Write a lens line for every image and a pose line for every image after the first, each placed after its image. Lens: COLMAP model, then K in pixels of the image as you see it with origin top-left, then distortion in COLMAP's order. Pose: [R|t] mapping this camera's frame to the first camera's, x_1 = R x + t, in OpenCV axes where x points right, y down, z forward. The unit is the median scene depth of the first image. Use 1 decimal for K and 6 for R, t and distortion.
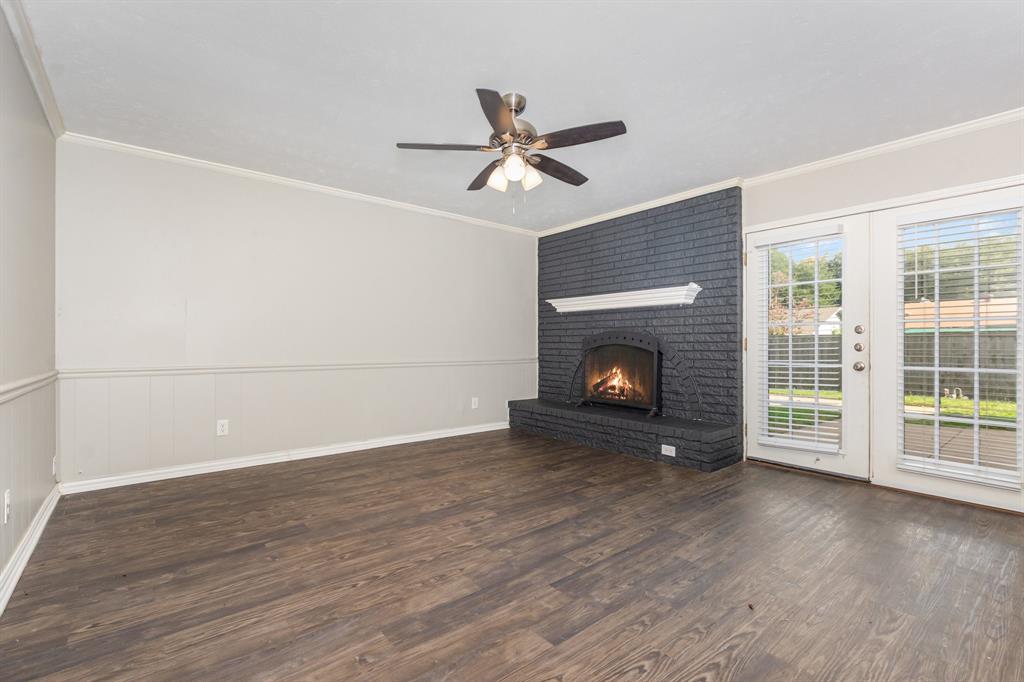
lens RADIAL K [[460.1, 0, 520.6], [0, 460.1, 341.8], [0, 0, 1]] dist [0.002273, 0.000188]
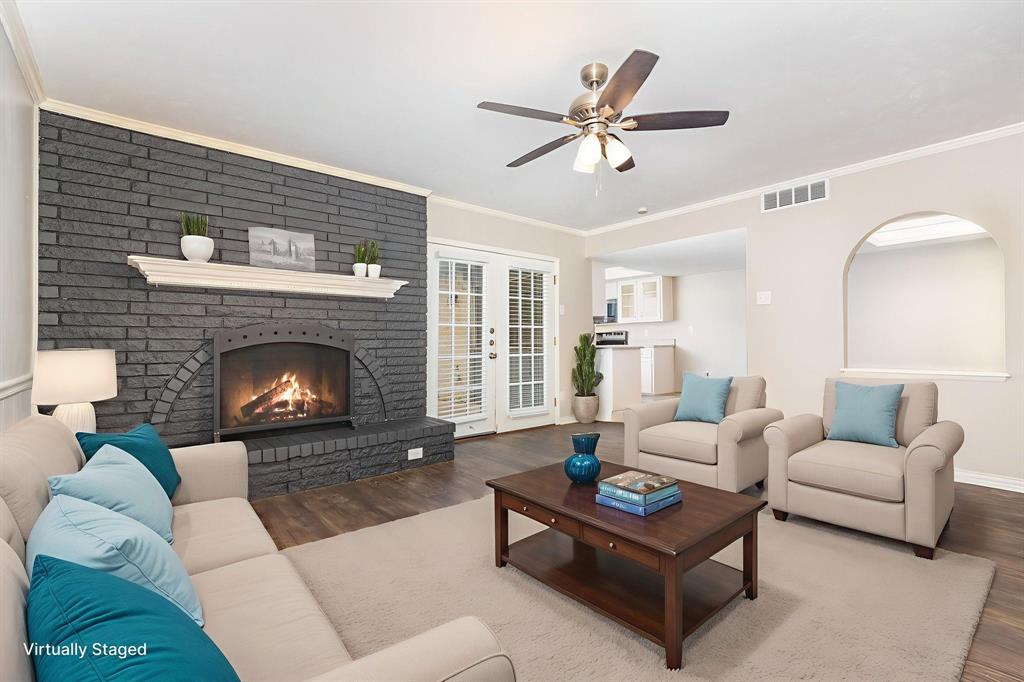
lens RADIAL K [[460.1, 0, 520.6], [0, 460.1, 341.8], [0, 0, 1]] dist [0.002273, 0.000188]
pose [[-0.032406, 0.004481, 0.999465, -0.525390], [0.007141, 0.999965, -0.004252, 0.011504], [-0.999449, 0.007000, -0.032437, 0.684260]]
